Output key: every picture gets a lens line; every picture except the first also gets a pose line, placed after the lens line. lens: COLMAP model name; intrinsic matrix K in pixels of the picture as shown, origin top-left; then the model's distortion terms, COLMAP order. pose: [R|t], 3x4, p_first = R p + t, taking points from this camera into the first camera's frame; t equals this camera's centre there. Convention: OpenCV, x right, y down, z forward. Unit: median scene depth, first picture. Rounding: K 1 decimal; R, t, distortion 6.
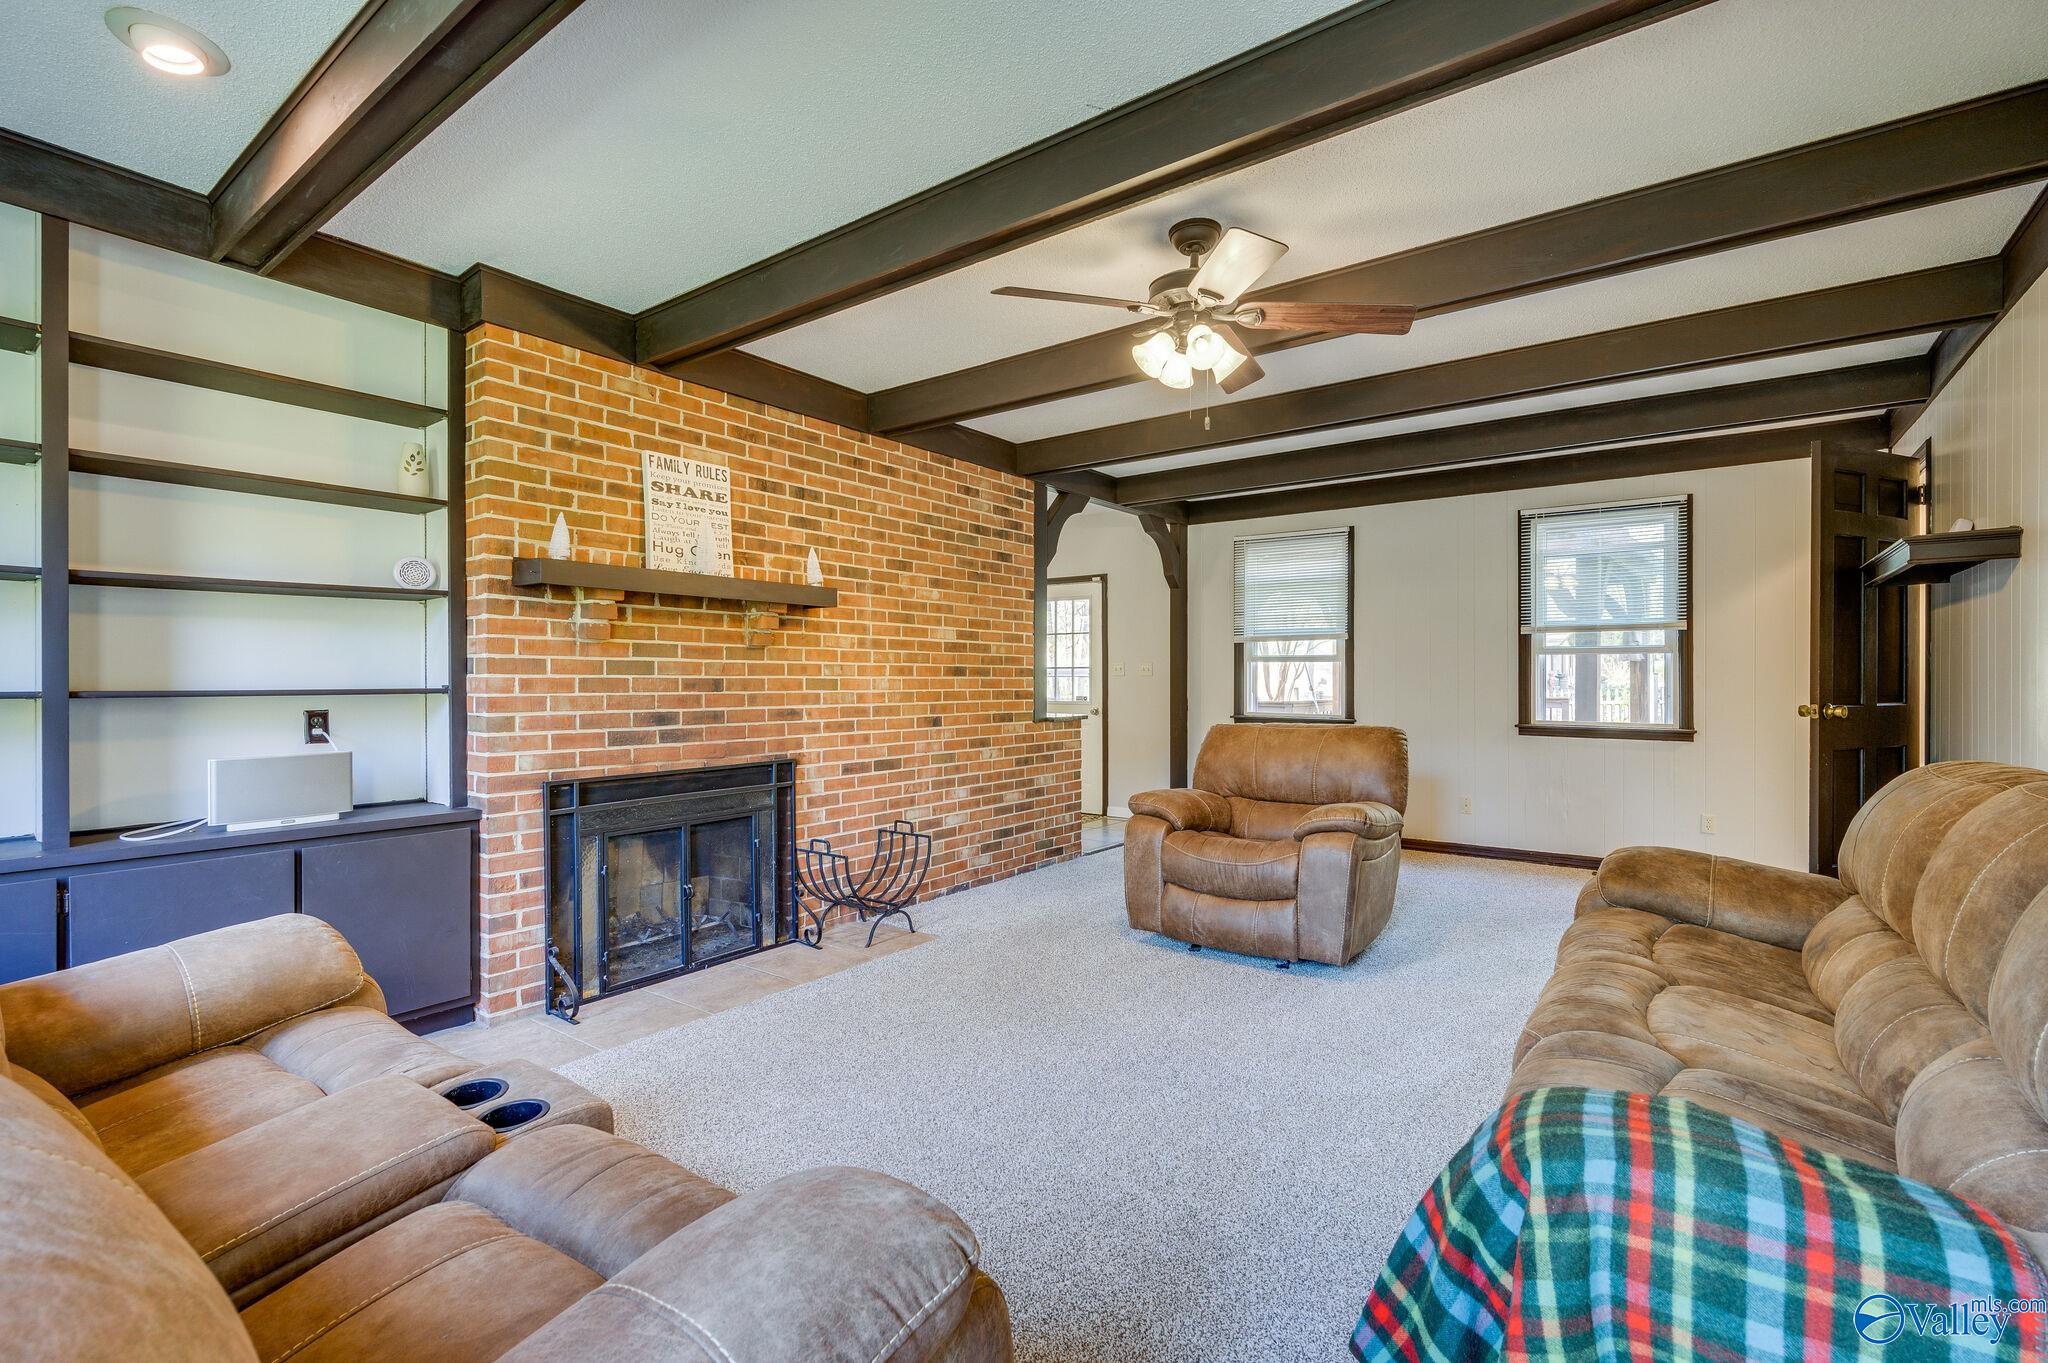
lens RADIAL K [[904.7, 0, 1022.4], [0, 904.7, 682.8], [0, 0, 1]] dist [-0.001900, -0.000557]
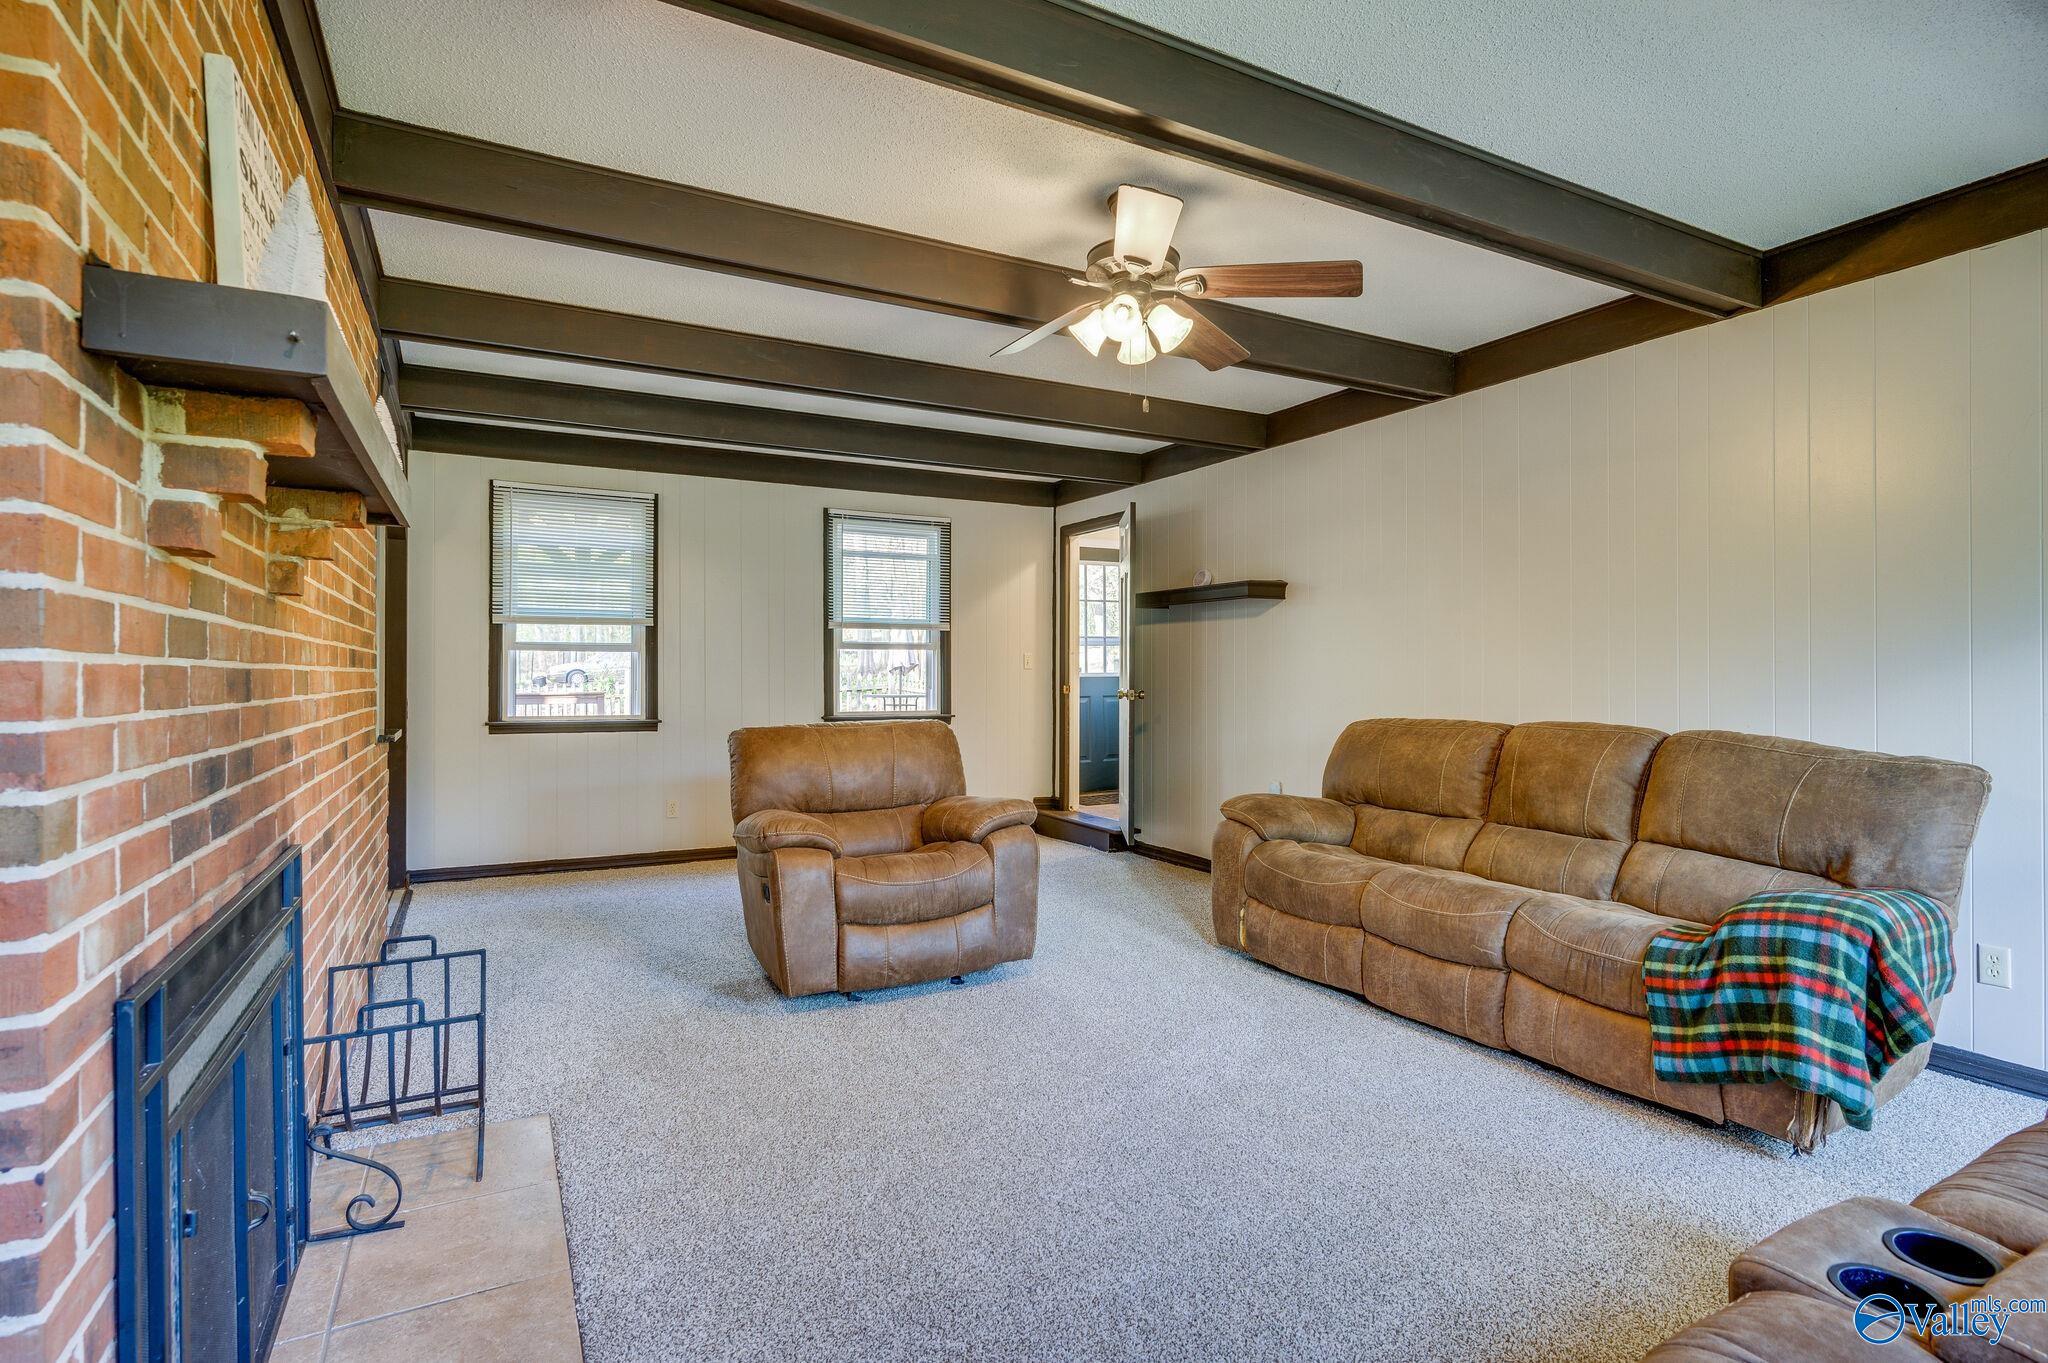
lens RADIAL K [[993.2, 0, 1020.4], [0, 993.2, 680.8], [0, 0, 1]] dist [-0.013127, -0.000360]
pose [[0.428073, -0.008647, 0.903703, -0.408823], [0.004593, 0.999962, 0.007392, -0.001553], [-0.903733, 0.000986, 0.428096, 0.343544]]
